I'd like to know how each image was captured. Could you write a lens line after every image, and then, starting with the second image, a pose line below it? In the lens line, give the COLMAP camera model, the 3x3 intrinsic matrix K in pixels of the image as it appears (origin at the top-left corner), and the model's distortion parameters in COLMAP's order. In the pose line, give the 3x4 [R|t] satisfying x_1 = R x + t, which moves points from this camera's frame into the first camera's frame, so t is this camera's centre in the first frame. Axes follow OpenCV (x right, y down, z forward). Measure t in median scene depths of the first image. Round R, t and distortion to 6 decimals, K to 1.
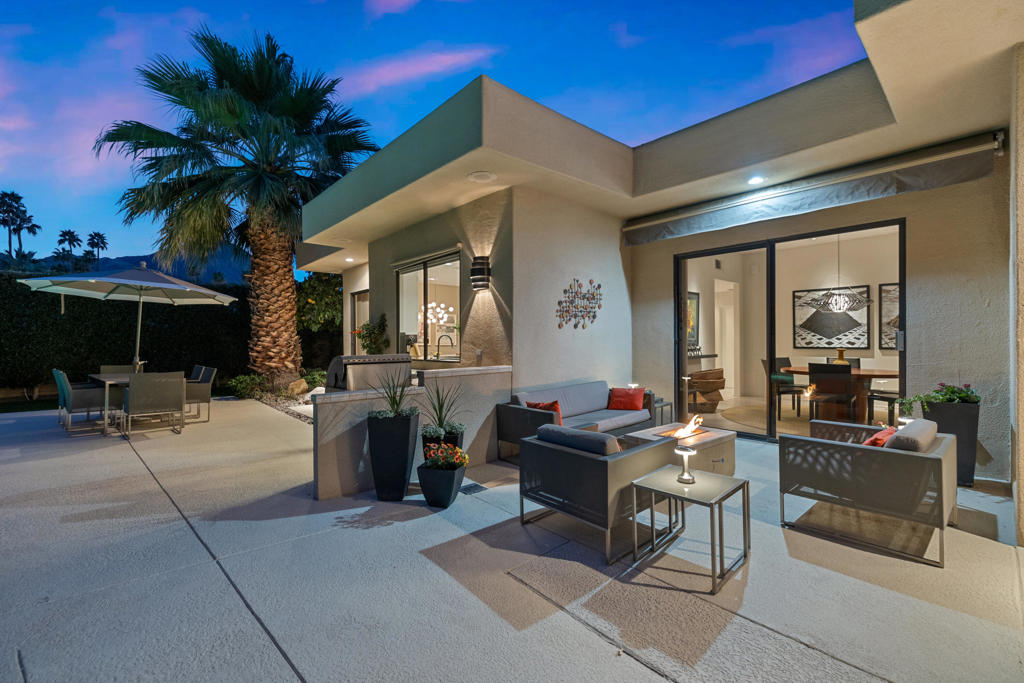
lens RADIAL K [[431.2, 0, 511.5], [0, 431.2, 338.2], [0, 0, 1]] dist [0.004856, 0.000225]
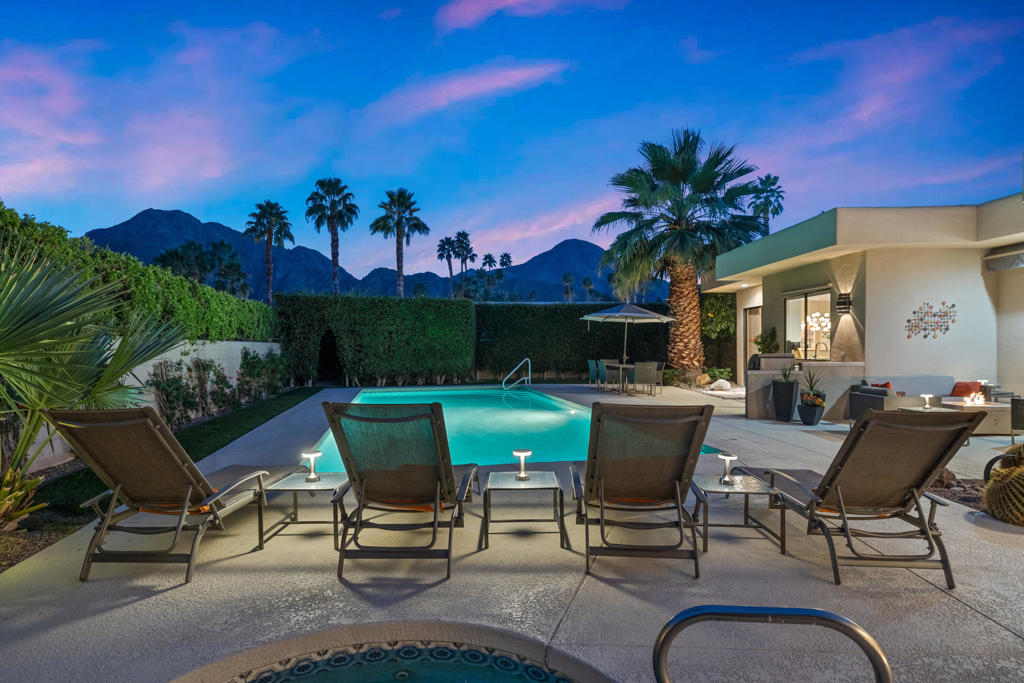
lens RADIAL K [[531.0, 0, 505.9], [0, 531.0, 347.9], [0, 0, 1]] dist [-0.001516, 0.000438]
pose [[0.745169, 0.008550, -0.666820, 0.225463], [-0.001056, 0.999932, 0.011642, -0.007829], [0.666874, -0.007972, 0.745128, -0.947843]]
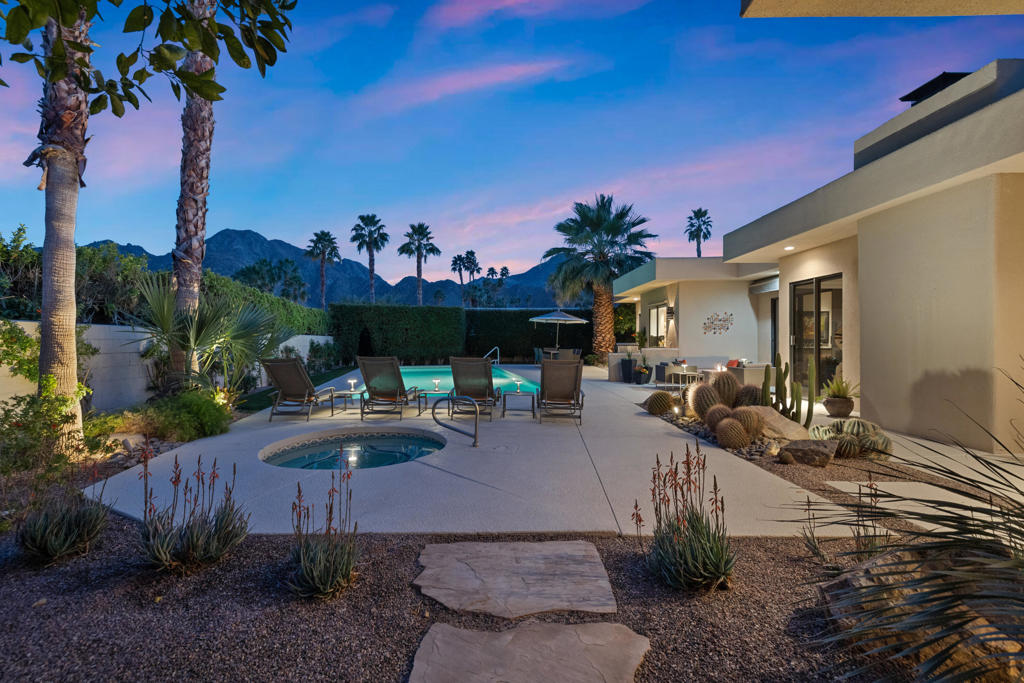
lens RADIAL K [[431.2, 0, 496.8], [0, 431.2, 334.2], [0, 0, 1]] dist [0.004856, 0.000225]
pose [[0.723763, -0.000581, -0.690048, 0.726410], [-0.002625, 0.999990, -0.003595, -0.008263], [0.690043, 0.004414, 0.723755, -1.211991]]
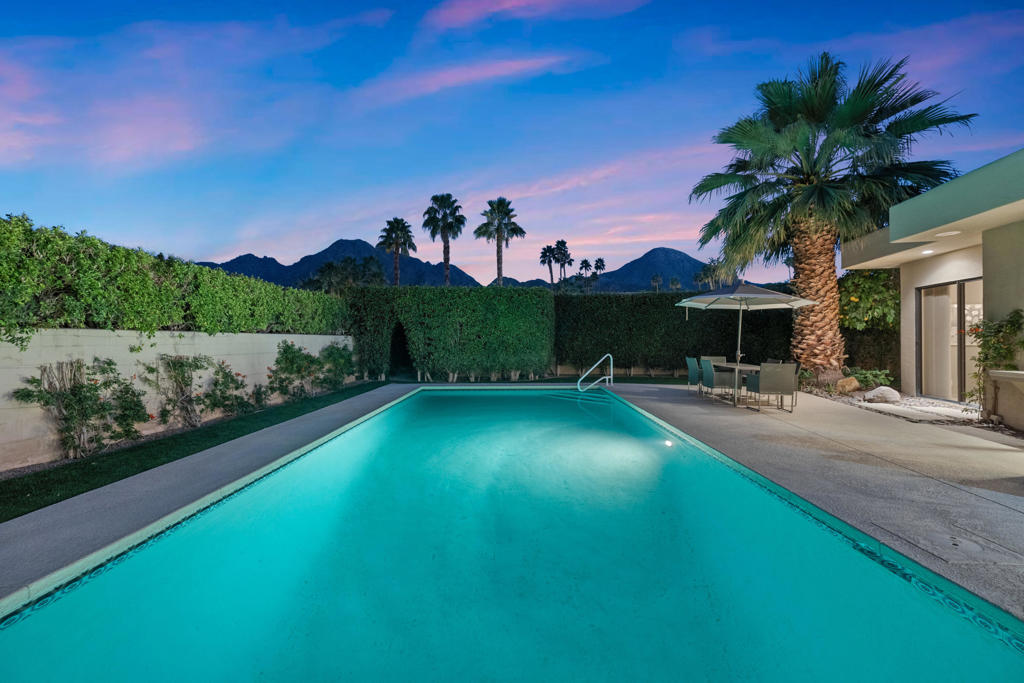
lens RADIAL K [[431.2, 0, 514.3], [0, 431.2, 338.9], [0, 0, 1]] dist [0.004856, 0.000225]
pose [[0.596964, 0.007475, -0.802233, -0.208459], [-0.000859, 0.999962, 0.008678, -0.004271], [0.802268, -0.004492, 0.596947, -0.350215]]
